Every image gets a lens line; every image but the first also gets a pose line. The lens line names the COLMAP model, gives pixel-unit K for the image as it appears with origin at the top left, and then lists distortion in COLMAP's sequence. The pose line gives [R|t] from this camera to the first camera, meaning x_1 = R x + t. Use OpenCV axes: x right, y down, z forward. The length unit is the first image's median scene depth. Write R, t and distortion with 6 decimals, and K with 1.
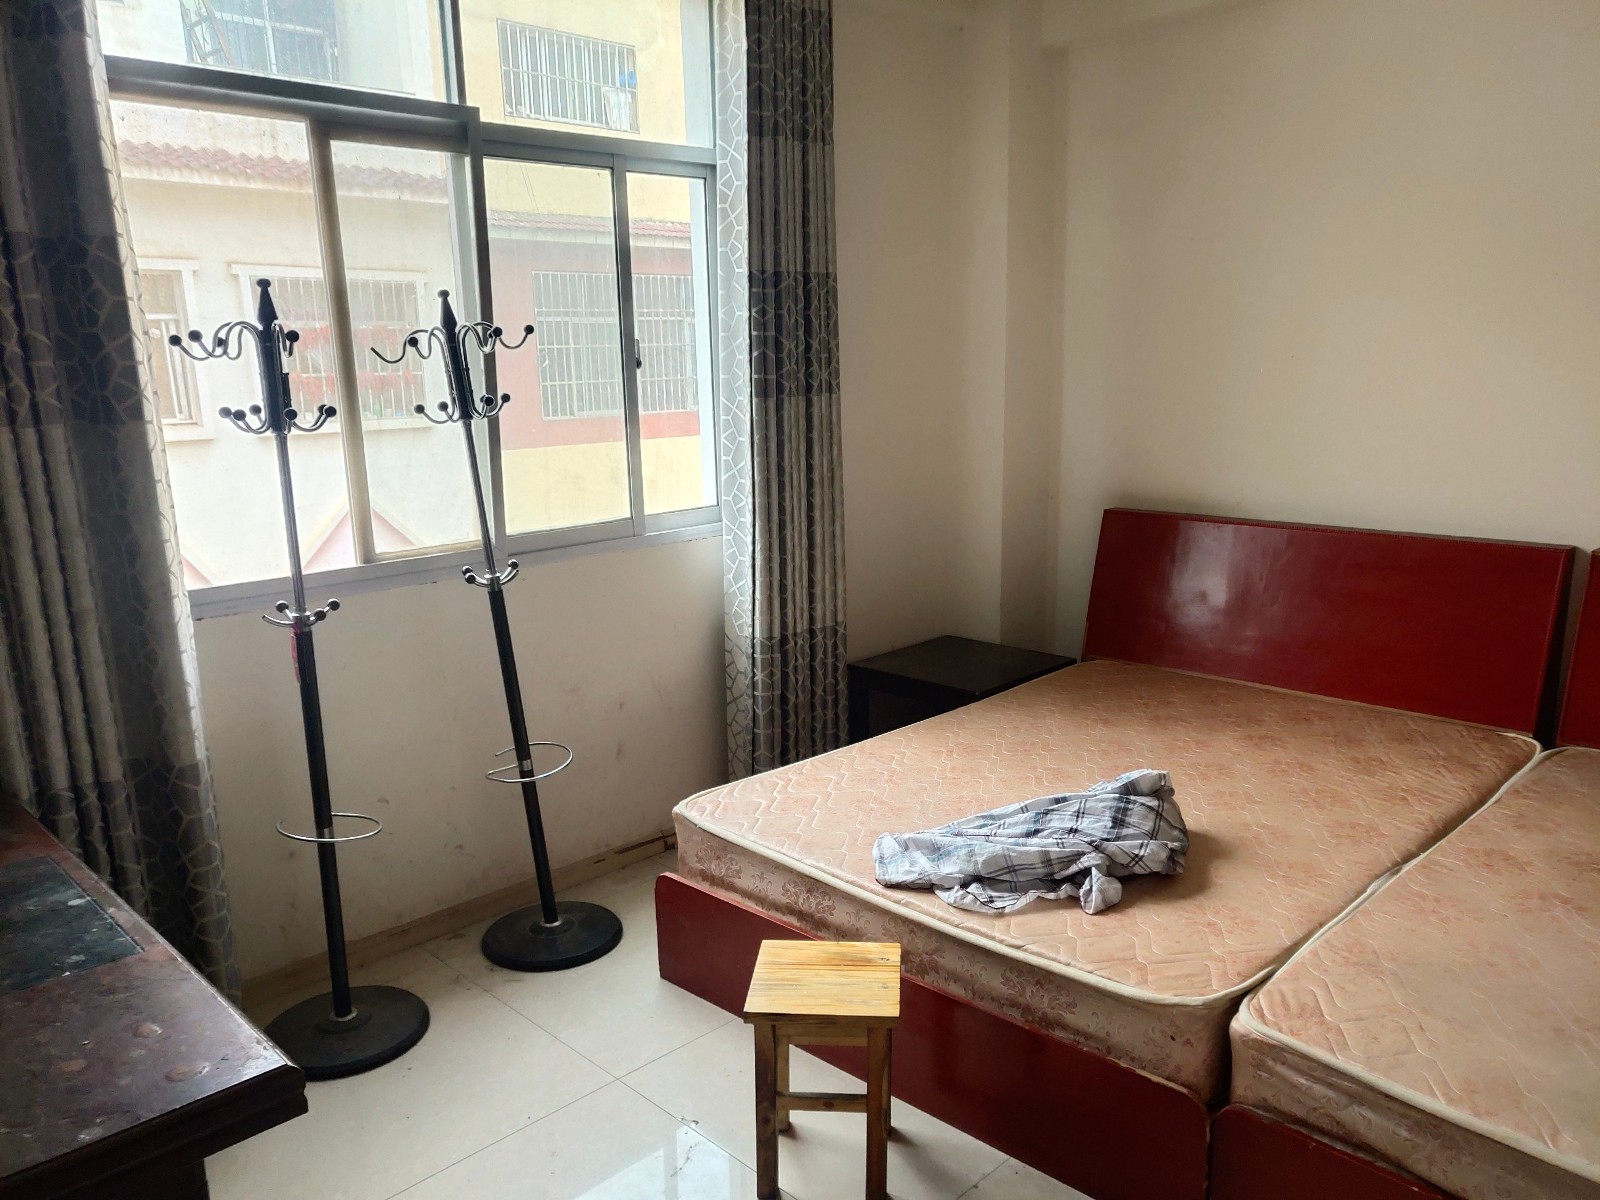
lens RADIAL K [[1249.1, 0, 803.1], [0, 1249.1, 630.7], [0, 0, 1]] dist [-0.042203, 0.116132]
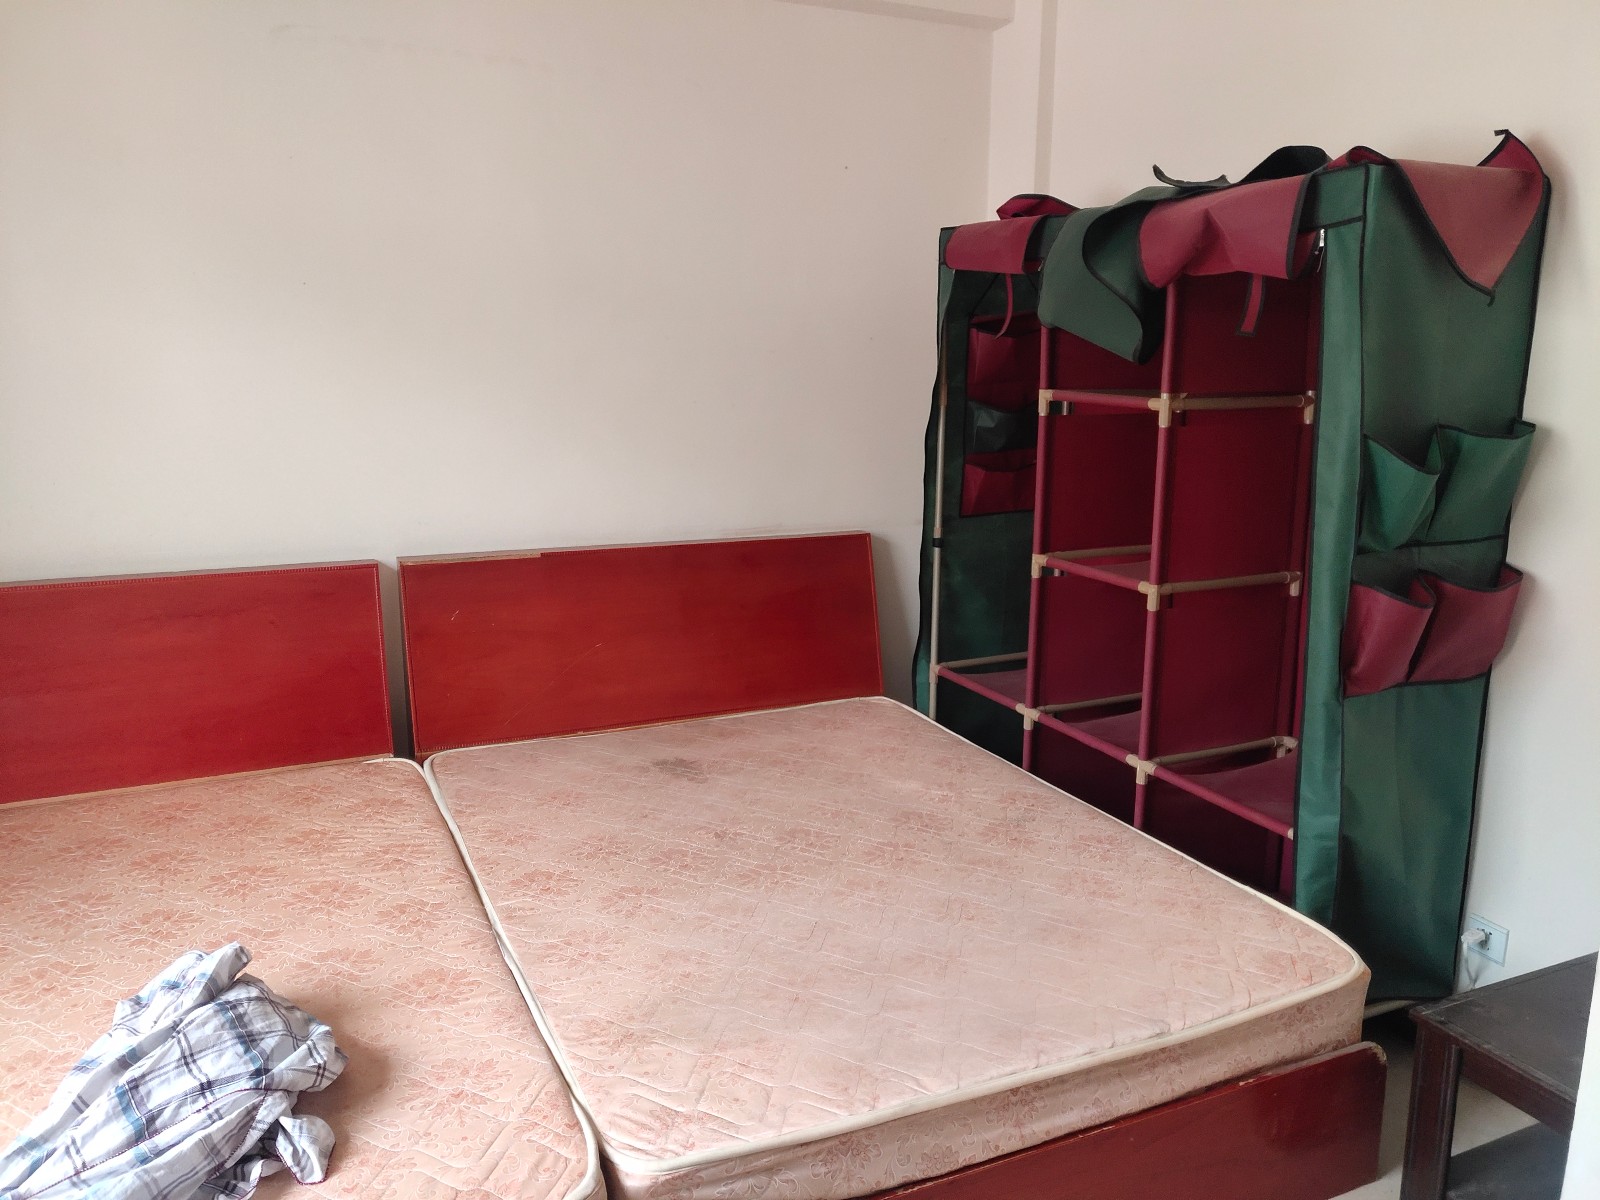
lens RADIAL K [[1249.1, 0, 803.1], [0, 1249.1, 630.7], [0, 0, 1]] dist [-0.042203, 0.116132]
pose [[0.318667, -0.191291, 0.928364, -0.241124], [0.197804, 0.971281, 0.132237, -0.093745], [-0.926998, 0.141494, 0.347353, 0.453293]]
